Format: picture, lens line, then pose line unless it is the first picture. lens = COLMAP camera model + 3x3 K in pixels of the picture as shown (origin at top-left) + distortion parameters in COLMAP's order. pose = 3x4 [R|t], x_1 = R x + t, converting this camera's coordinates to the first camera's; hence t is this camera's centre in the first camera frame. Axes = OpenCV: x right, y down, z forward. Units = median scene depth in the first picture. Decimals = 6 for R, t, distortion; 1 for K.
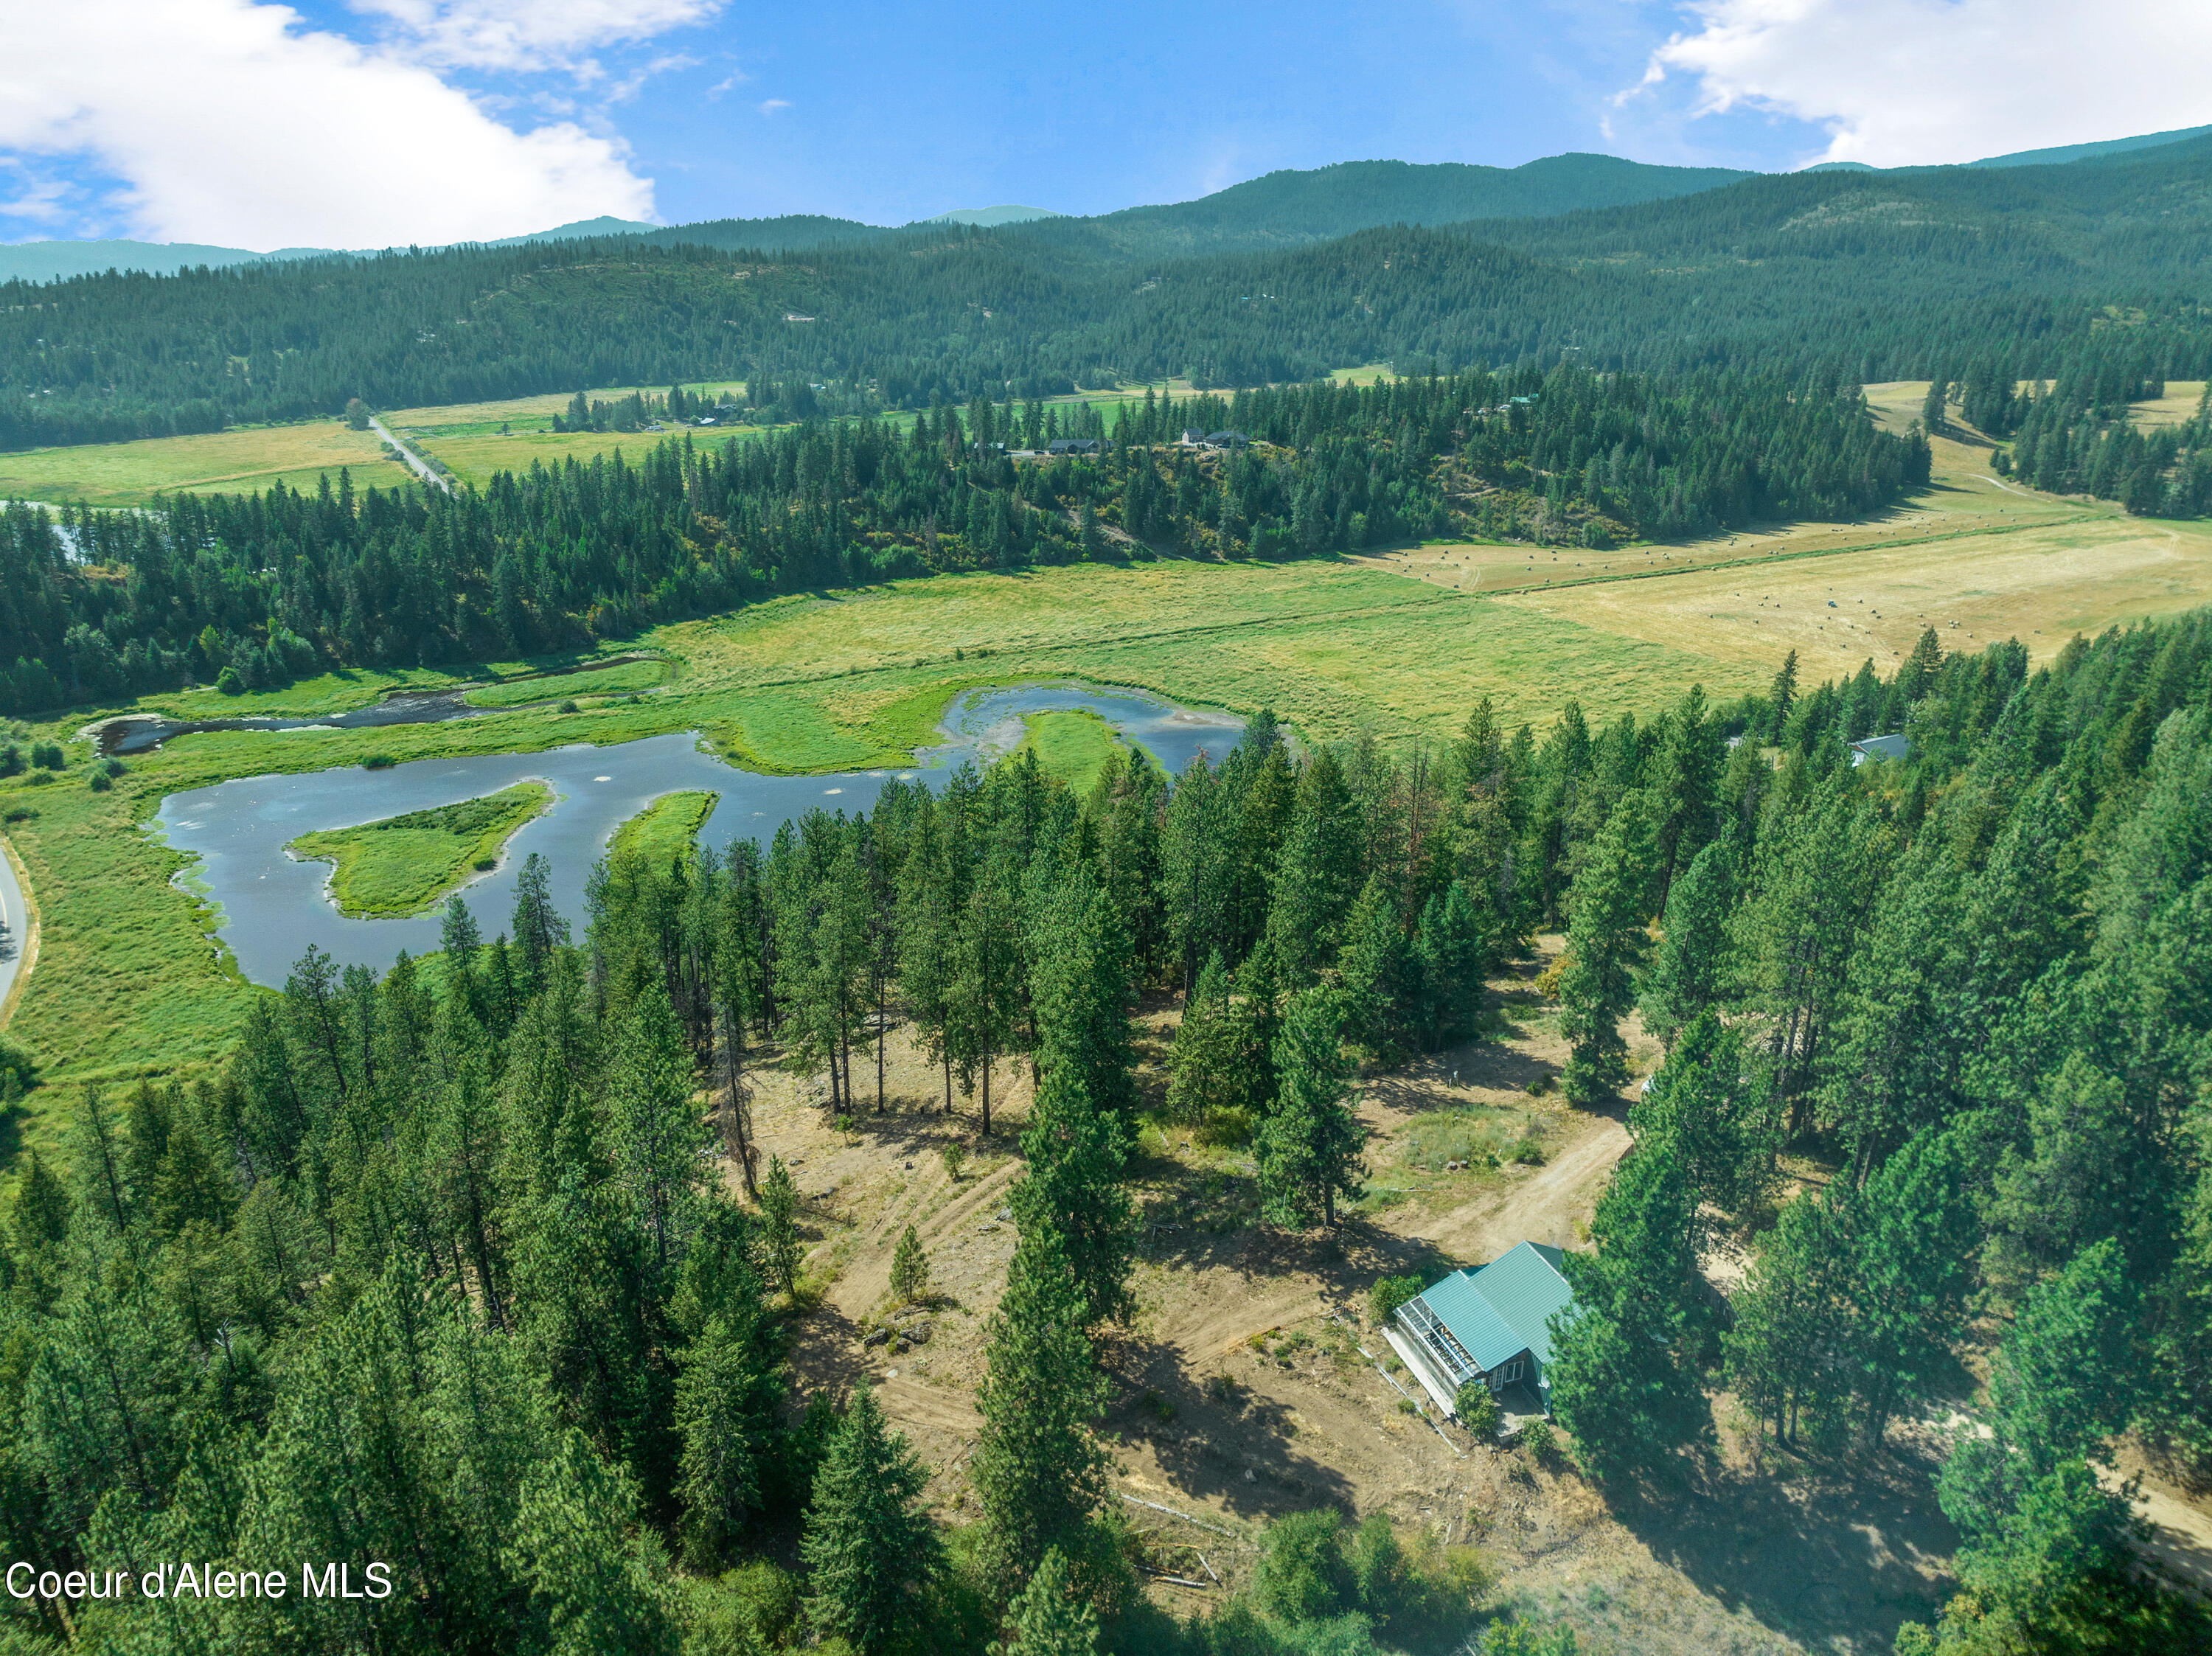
lens RADIAL K [[1541.1, 0, 1106.0], [0, 1541.1, 828.0], [0, 0, 1]] dist [-0.031051, 0.002163]
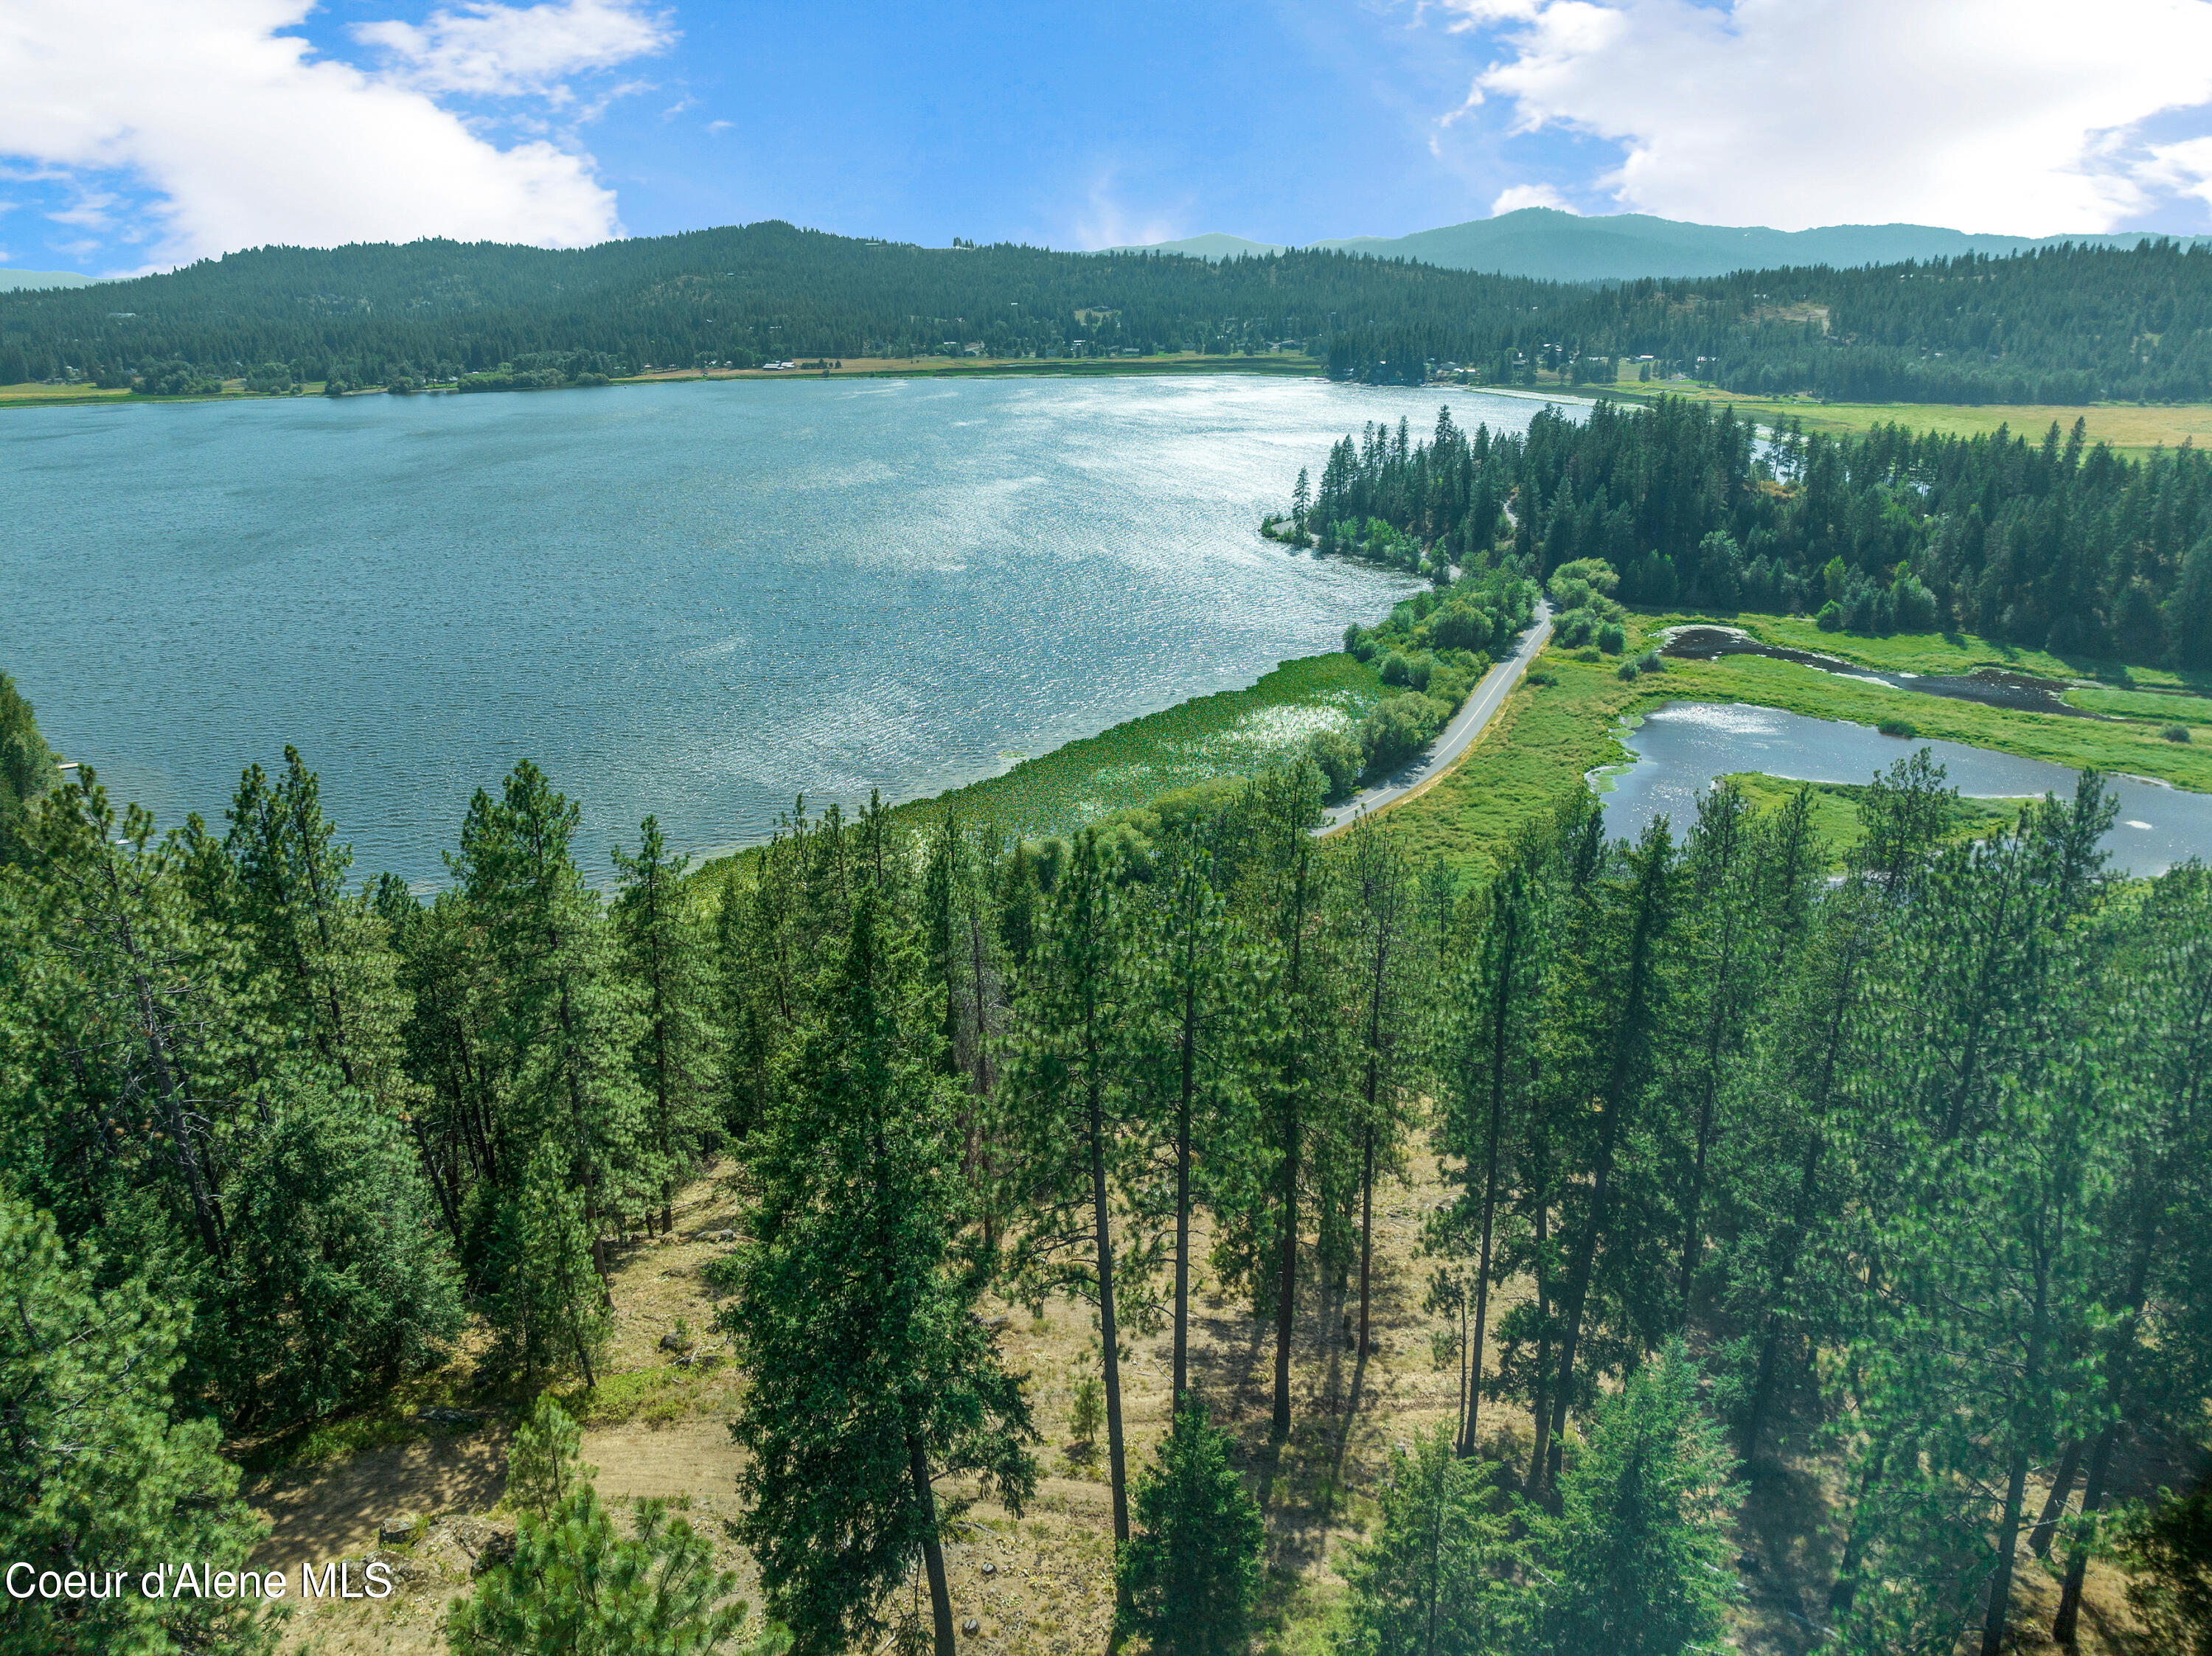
lens RADIAL K [[1549.3, 0, 1106.0], [0, 1549.3, 828.0], [0, 0, 1]] dist [-0.041802, 0.000262]
pose [[0.437540, 0.301958, -0.846983, 0.059376], [-0.300636, 0.936850, 0.178692, -0.009211], [0.847453, 0.176449, 0.500689, 0.170537]]
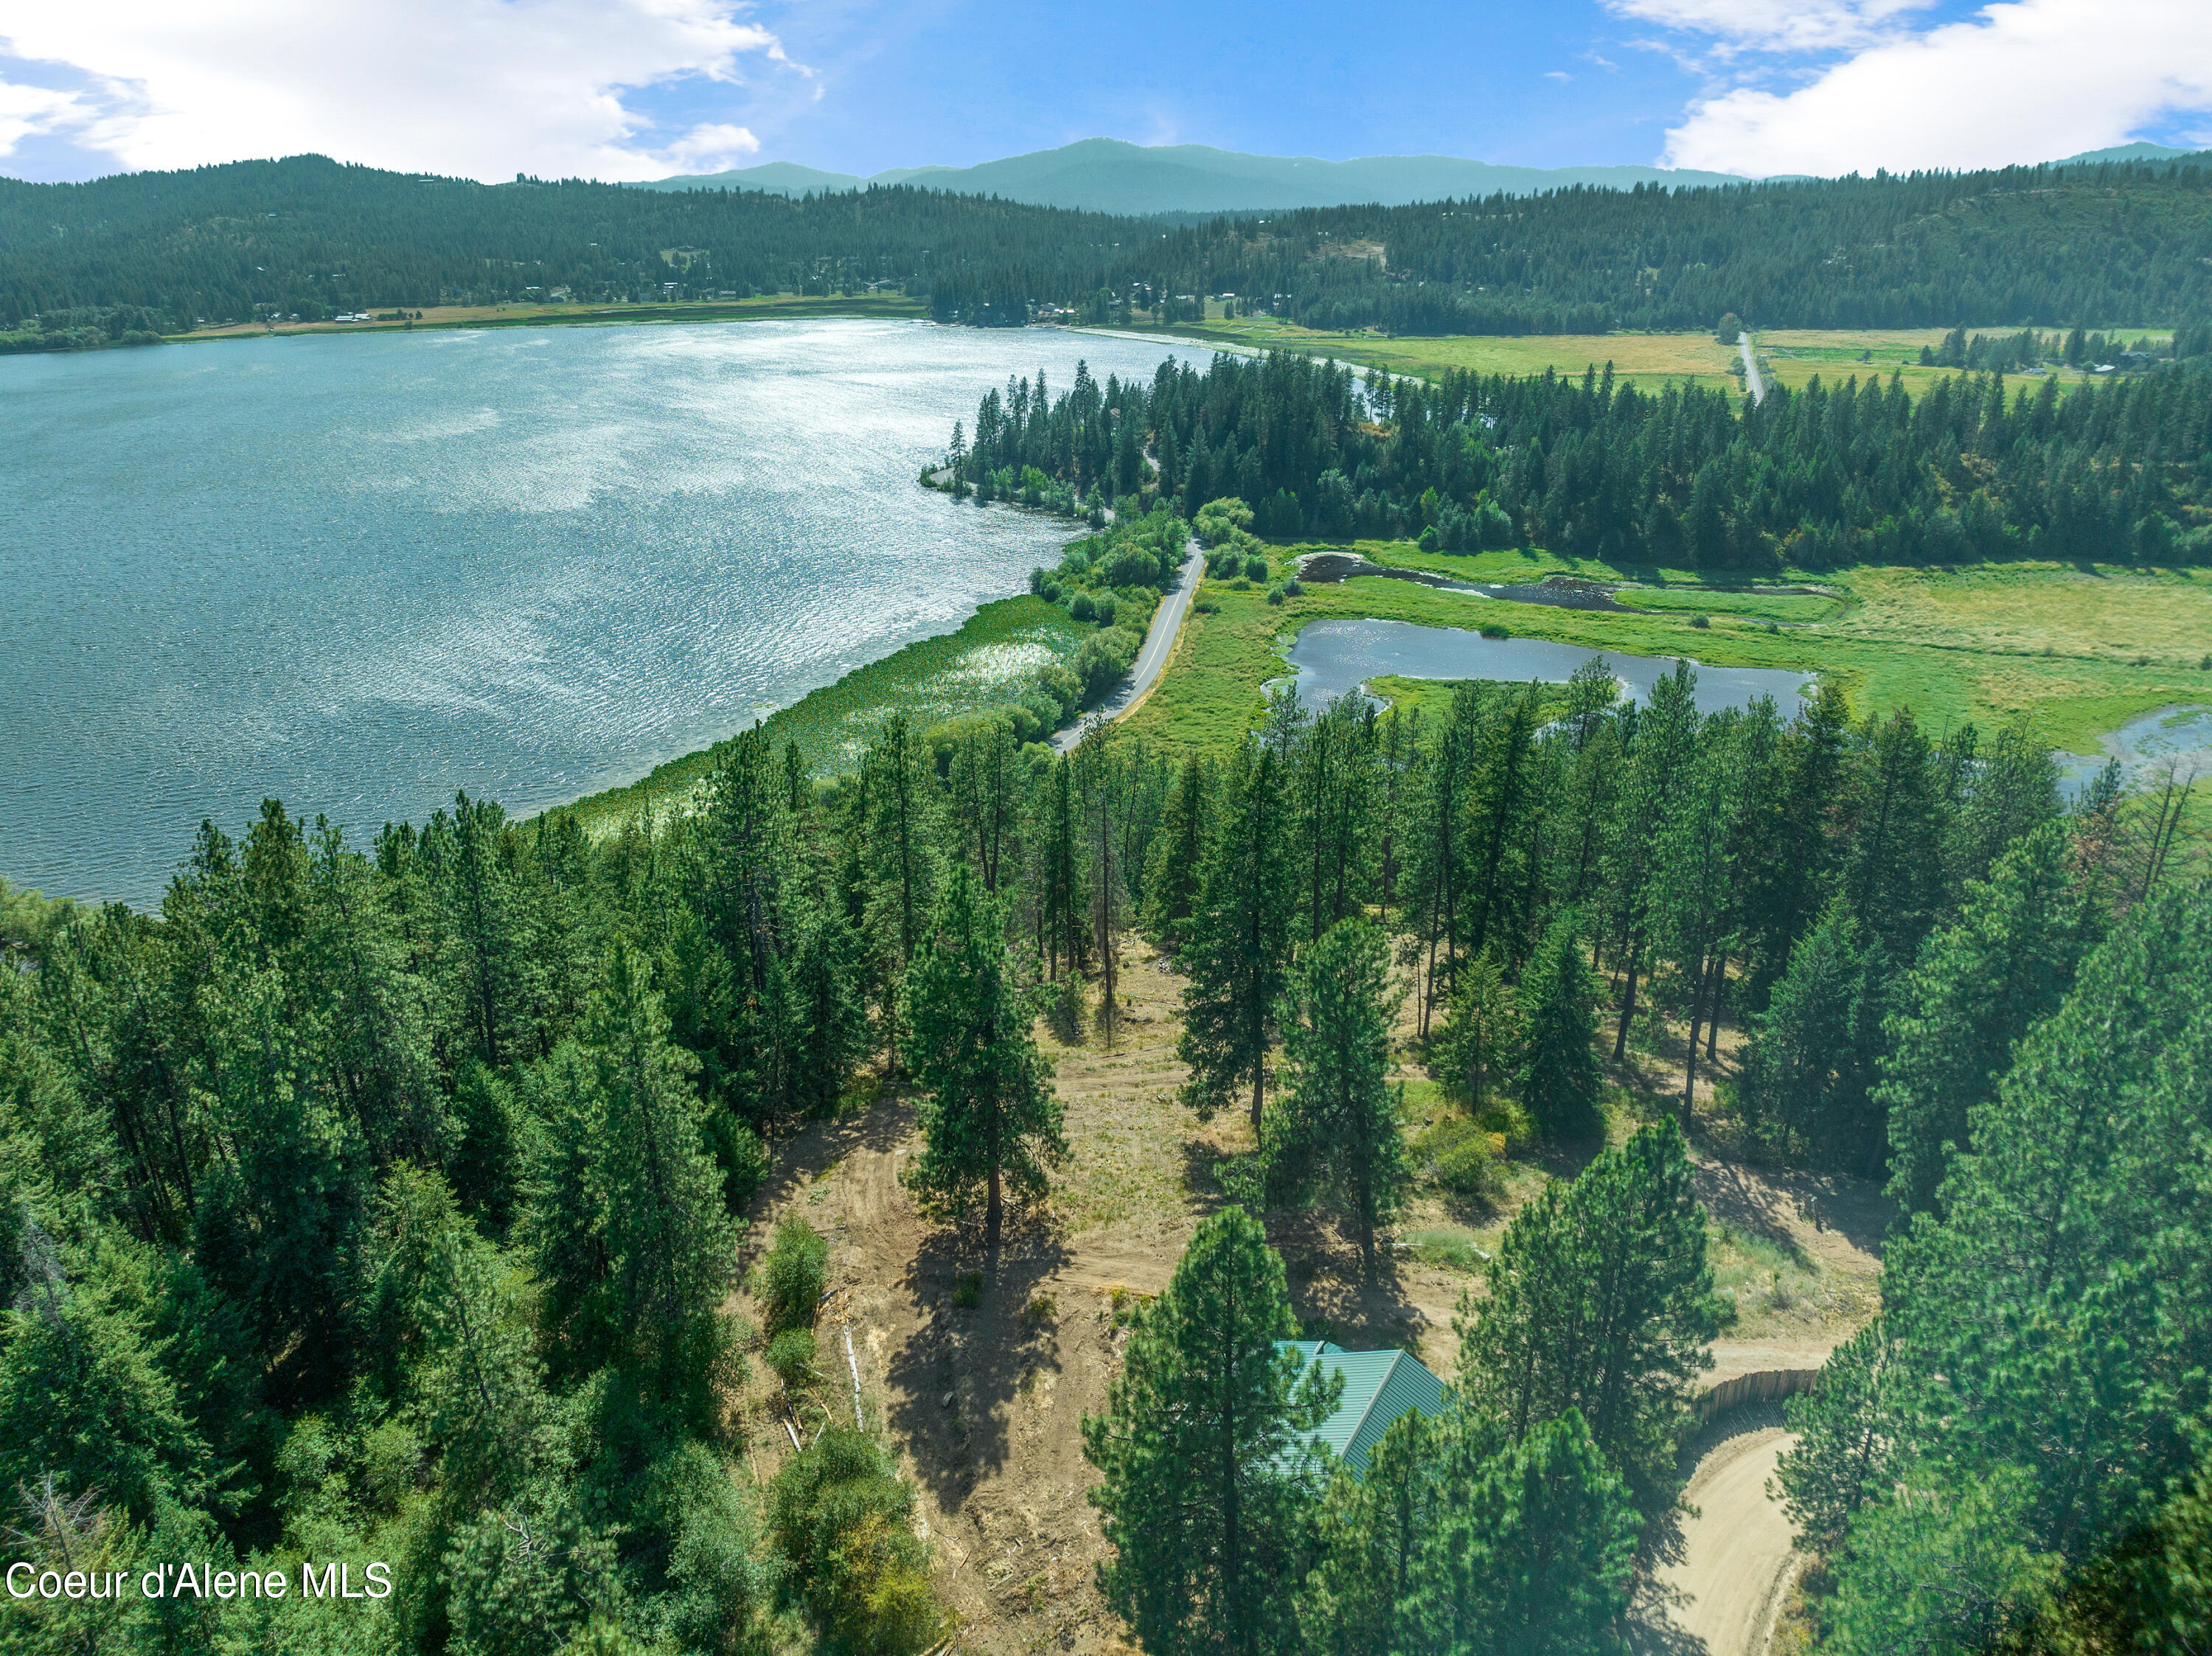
lens RADIAL K [[1549.3, 0, 1106.0], [0, 1549.3, 828.0], [0, 0, 1]] dist [-0.041802, 0.000262]
pose [[0.654564, 0.285800, -0.699903, 0.103538], [-0.257672, 0.954696, 0.148863, -0.003175], [0.710740, 0.082905, 0.698552, 0.072142]]
